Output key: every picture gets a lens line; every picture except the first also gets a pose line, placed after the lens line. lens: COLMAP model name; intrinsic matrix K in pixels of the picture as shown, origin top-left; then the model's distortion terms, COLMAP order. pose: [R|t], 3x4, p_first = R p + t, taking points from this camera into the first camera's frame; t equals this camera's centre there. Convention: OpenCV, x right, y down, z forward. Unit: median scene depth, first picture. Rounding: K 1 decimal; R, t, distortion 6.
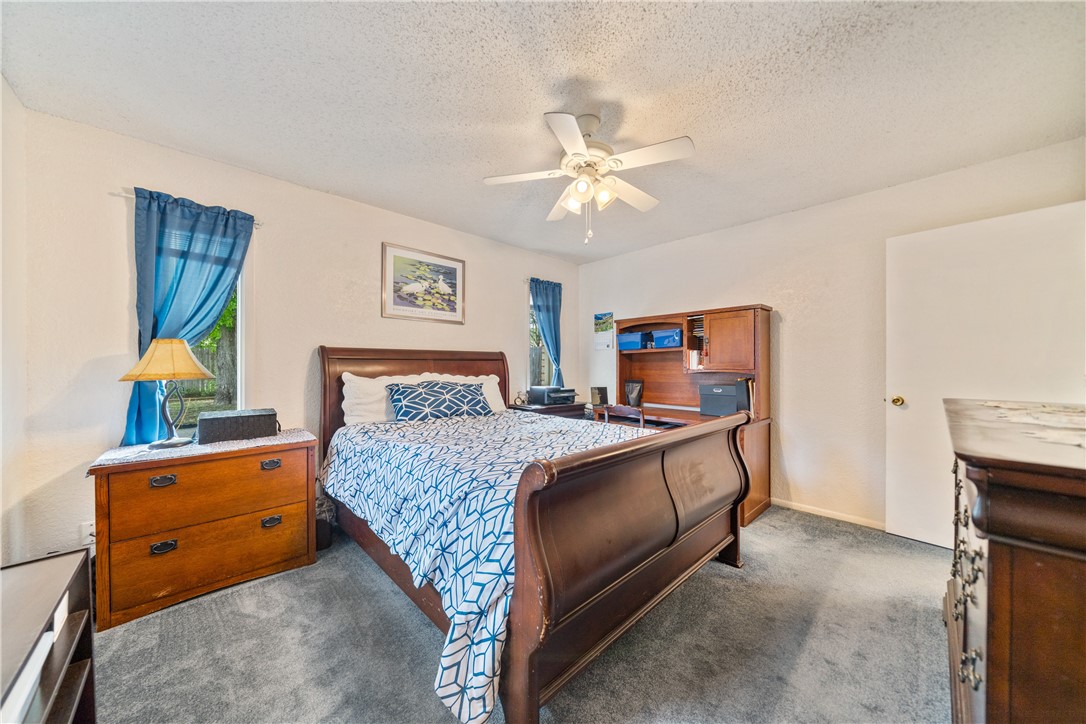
lens RADIAL K [[372.3, 0, 544.6], [0, 372.3, 367.7], [0, 0, 1]] dist [-0.001891, -0.000123]
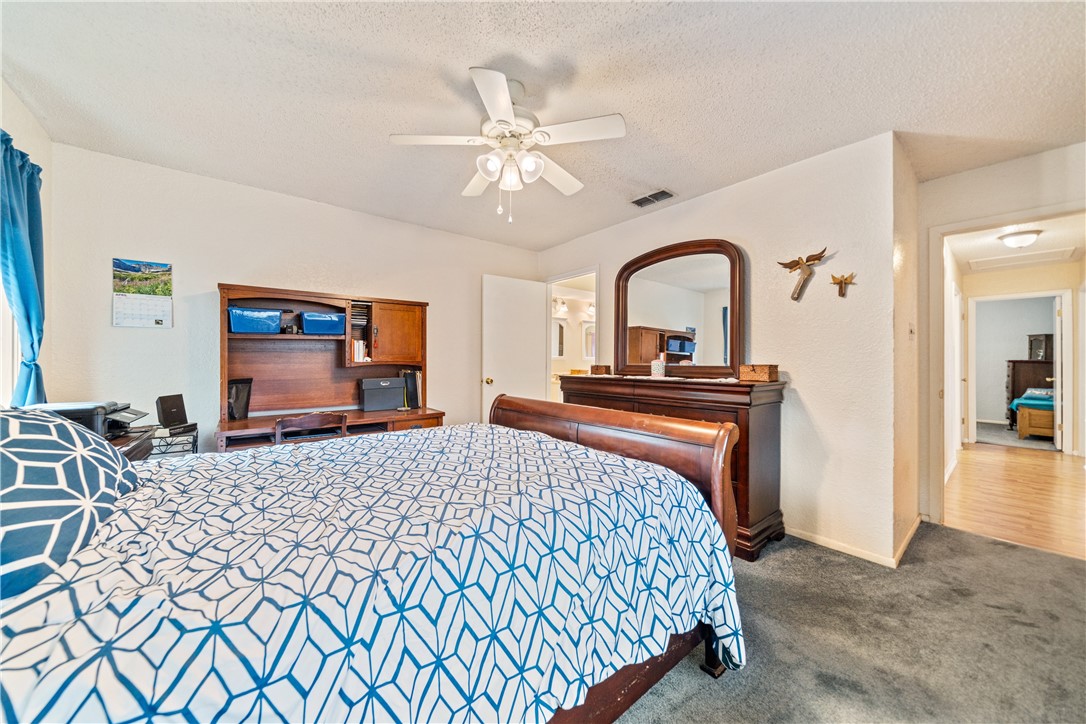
lens RADIAL K [[385.0, 0, 543.0], [0, 385.0, 362.0], [0, 0, 1]] dist [-0.000024, -0.000025]
pose [[0.080397, -0.005169, 0.996750, -0.481098], [0.003500, 0.999982, 0.004904, 0.001873], [-0.996757, 0.003094, 0.080413, 0.496107]]
